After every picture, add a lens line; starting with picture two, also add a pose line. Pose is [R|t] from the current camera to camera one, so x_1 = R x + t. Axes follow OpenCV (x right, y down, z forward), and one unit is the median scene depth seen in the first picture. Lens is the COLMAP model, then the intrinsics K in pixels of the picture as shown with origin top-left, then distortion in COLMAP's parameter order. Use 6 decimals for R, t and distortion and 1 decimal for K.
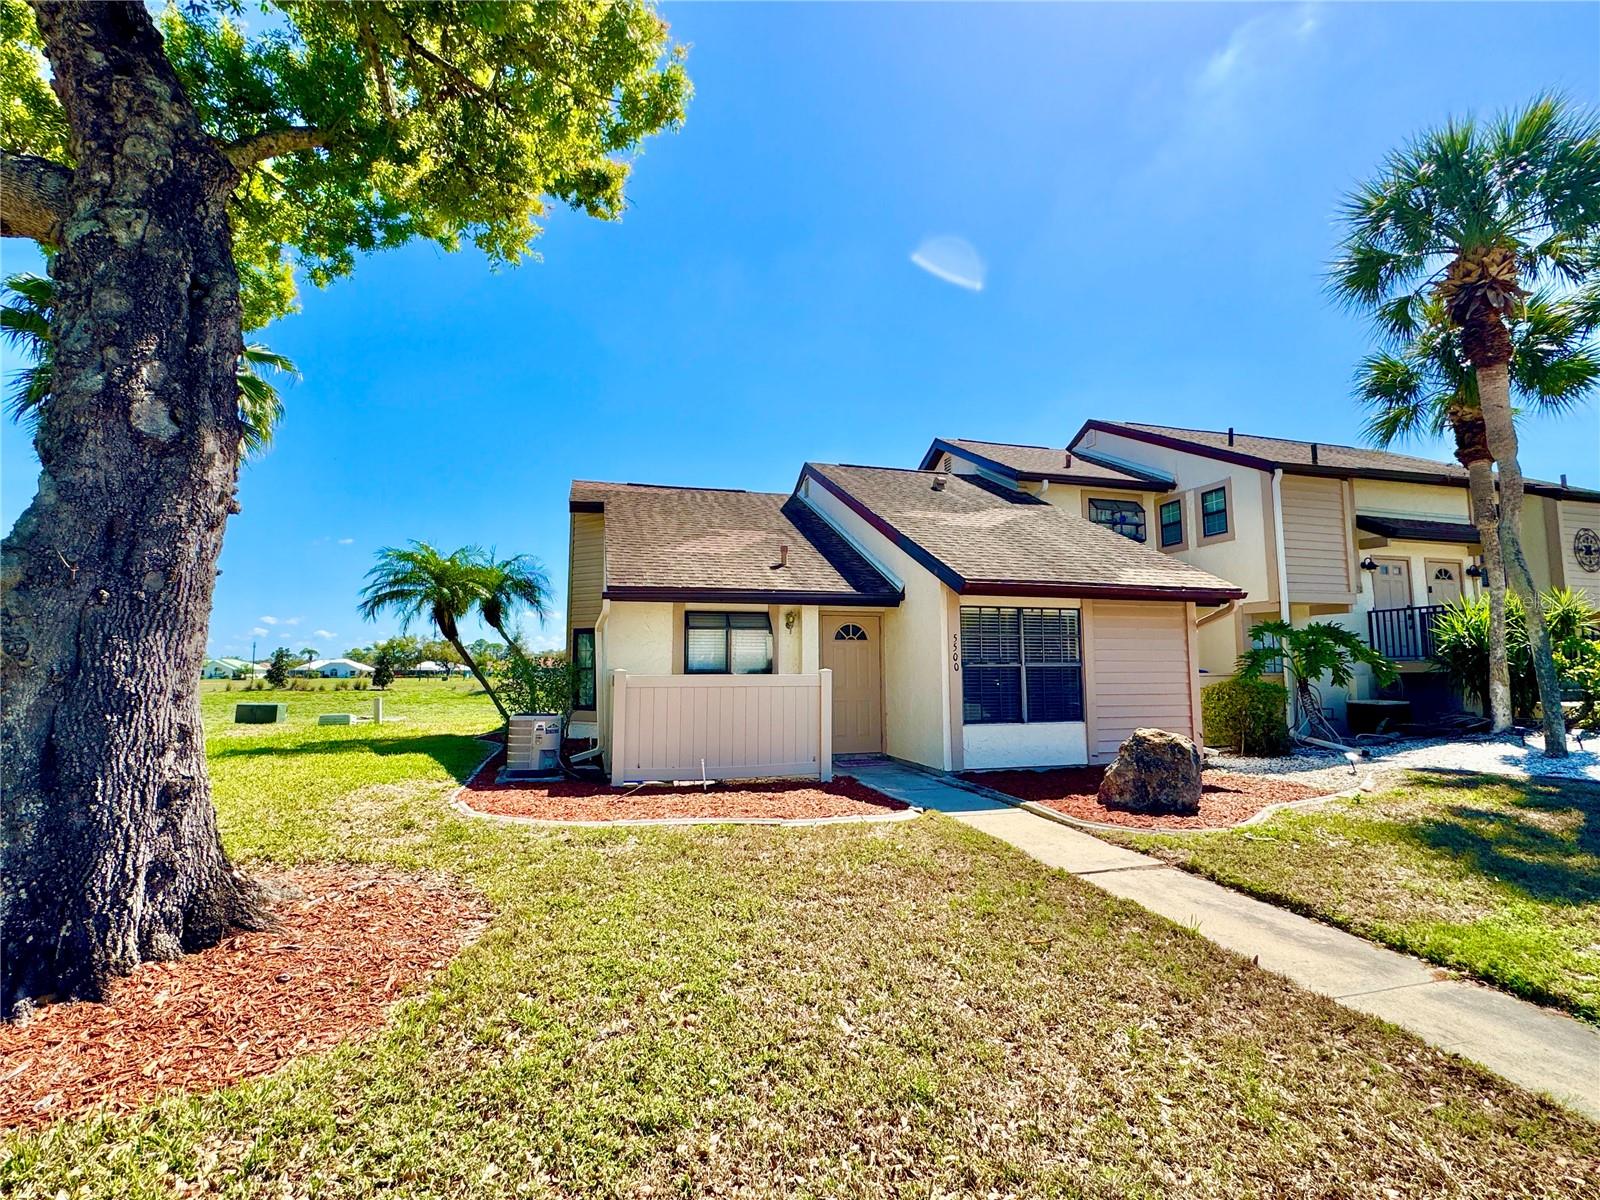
lens RADIAL K [[737.0, 0, 680.4], [0, 737.0, 600.8], [0, 0, 1]] dist [-0.001750, -0.000191]
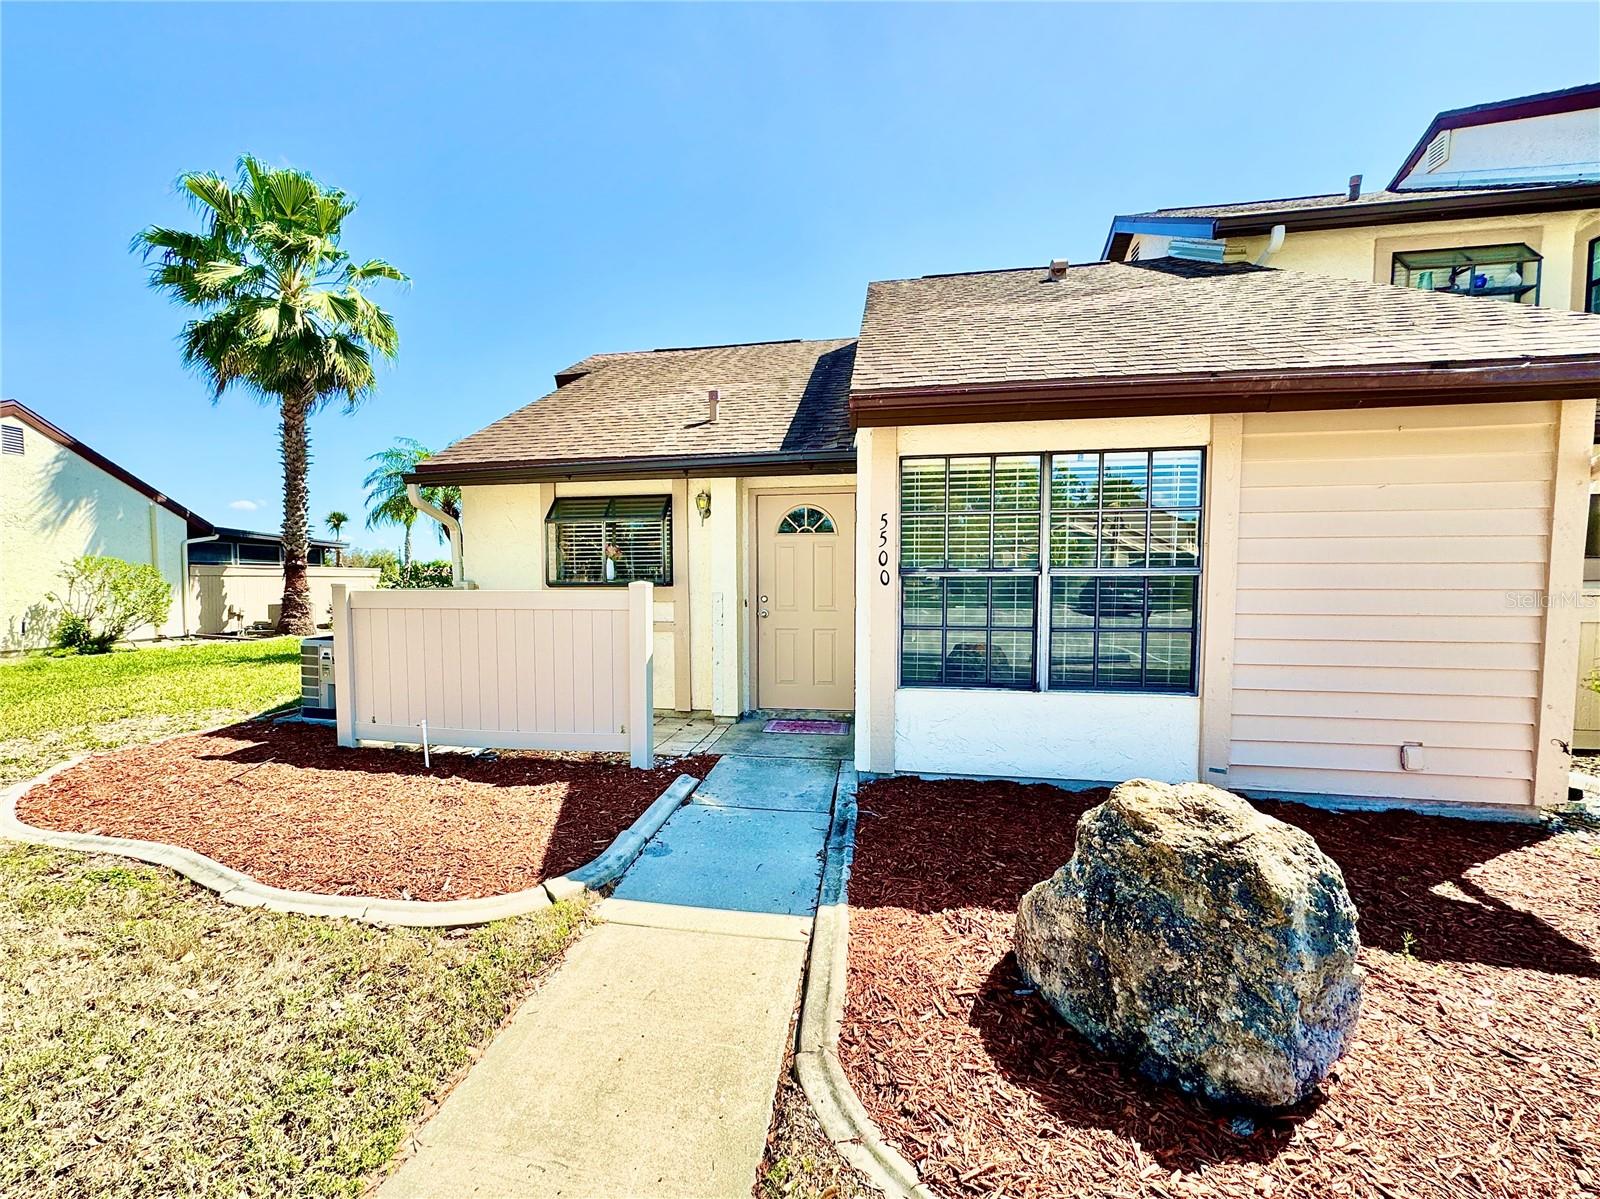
lens RADIAL K [[640.6, 0, 726.2], [0, 640.6, 604.7], [0, 0, 1]] dist [-0.002085, 0.000302]
pose [[0.920070, 0.017210, -0.391376, 0.402221], [0.038455, 0.990242, 0.133946, 0.040013], [0.389862, -0.138290, 0.910430, 0.492275]]
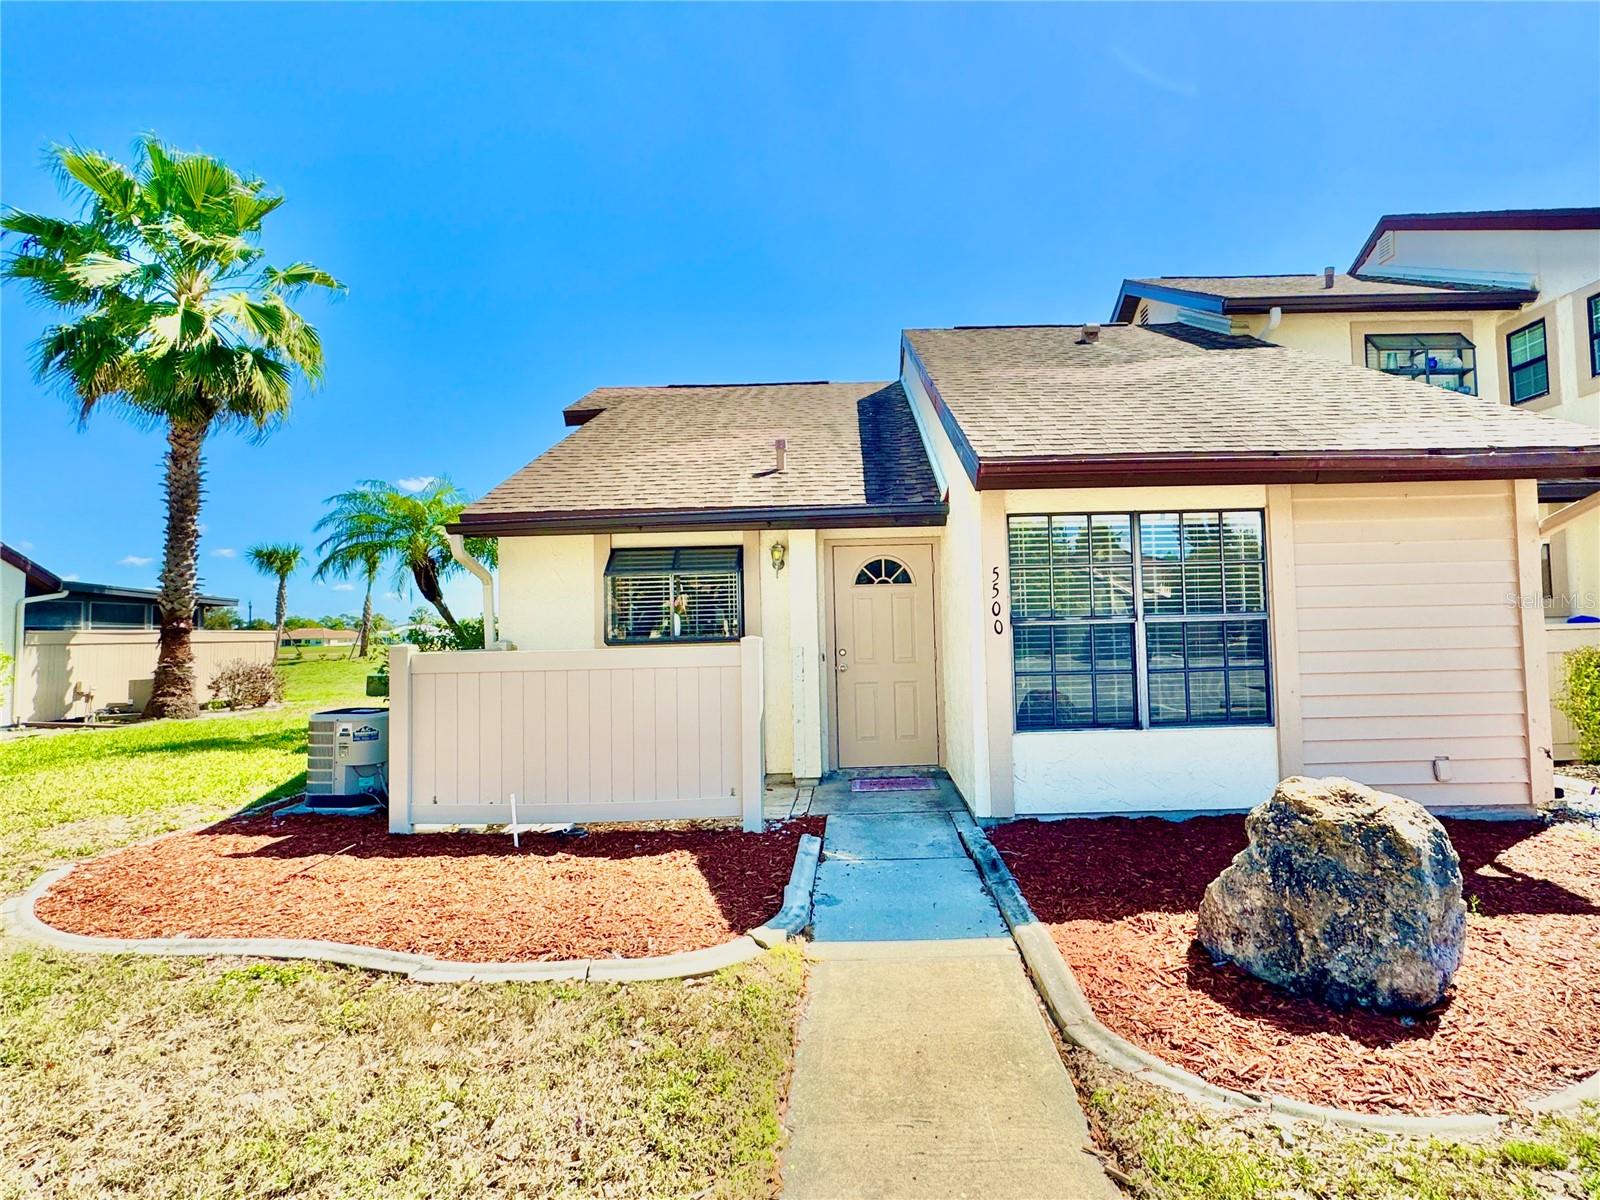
lens RADIAL K [[760.2, 0, 803.1], [0, 760.2, 591.9], [0, 0, 1]] dist [-0.000351, -0.000474]
pose [[0.973521, -0.031875, -0.226363, 0.325143], [0.043404, 0.997992, 0.046138, 0.028802], [0.224437, -0.054741, 0.972950, 0.382061]]
